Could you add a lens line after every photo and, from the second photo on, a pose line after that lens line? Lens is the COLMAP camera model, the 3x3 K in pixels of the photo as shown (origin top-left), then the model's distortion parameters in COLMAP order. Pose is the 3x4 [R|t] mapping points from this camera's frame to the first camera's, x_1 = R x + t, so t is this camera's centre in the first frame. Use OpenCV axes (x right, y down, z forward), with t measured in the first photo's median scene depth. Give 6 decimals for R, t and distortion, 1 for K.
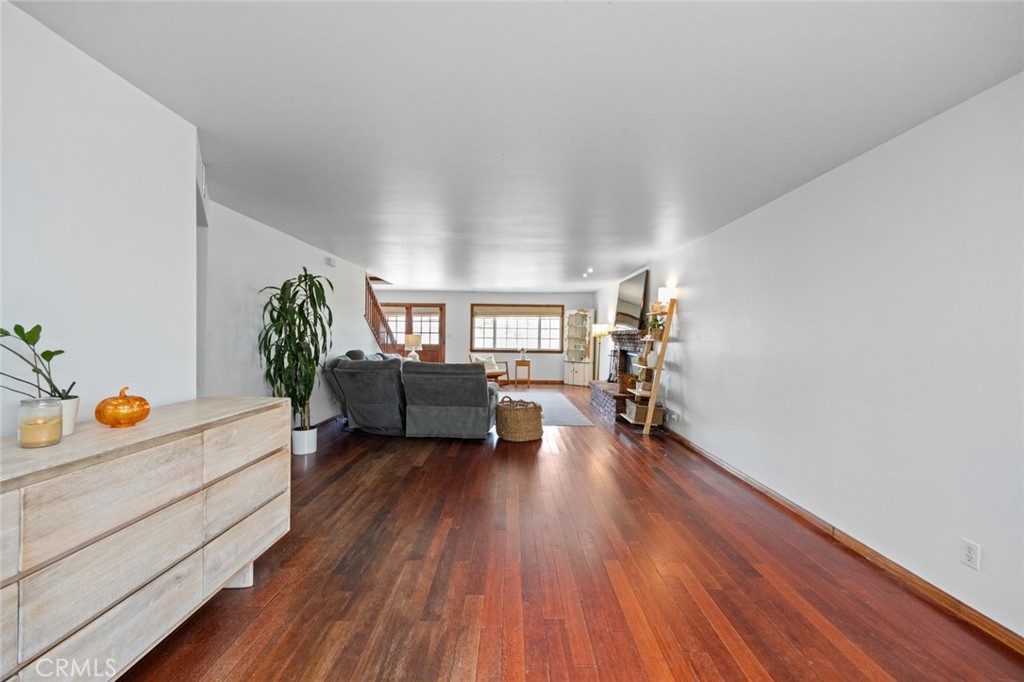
lens RADIAL K [[397.3, 0, 510.9], [0, 397.3, 335.4], [0, 0, 1]] dist [-0.001300, -0.000056]
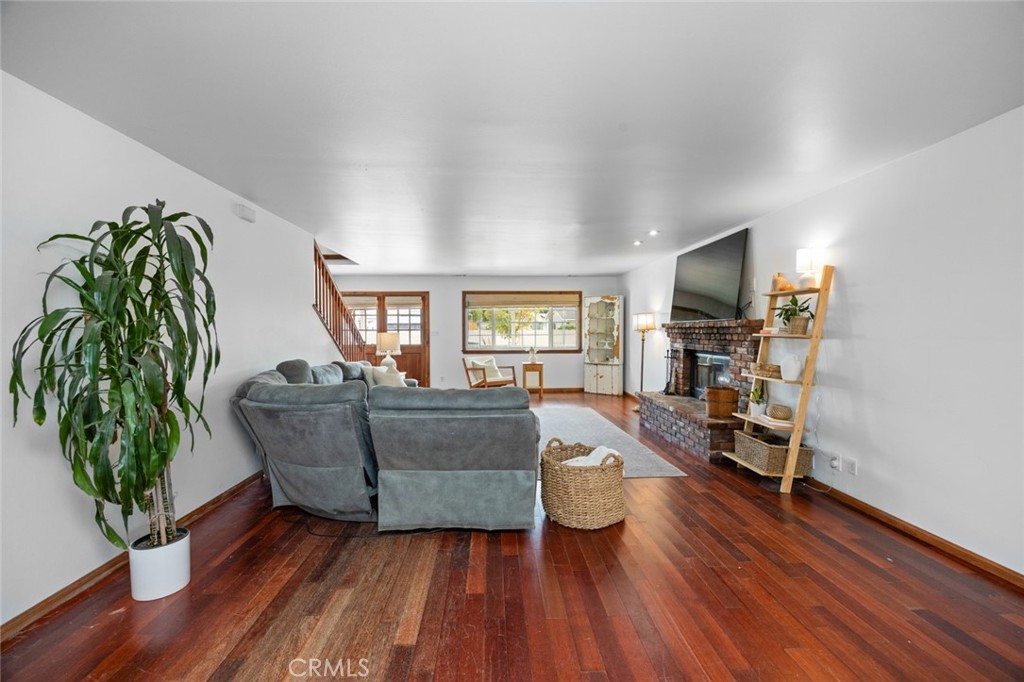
lens RADIAL K [[424.5, 0, 512.0], [0, 424.5, 341.0], [0, 0, 1]] dist [-0.001118, -0.000091]
pose [[0.998896, -0.019047, 0.042935, -0.056400], [0.018024, 0.999547, 0.024104, -0.001947], [-0.043374, -0.023304, 0.998787, 0.229580]]
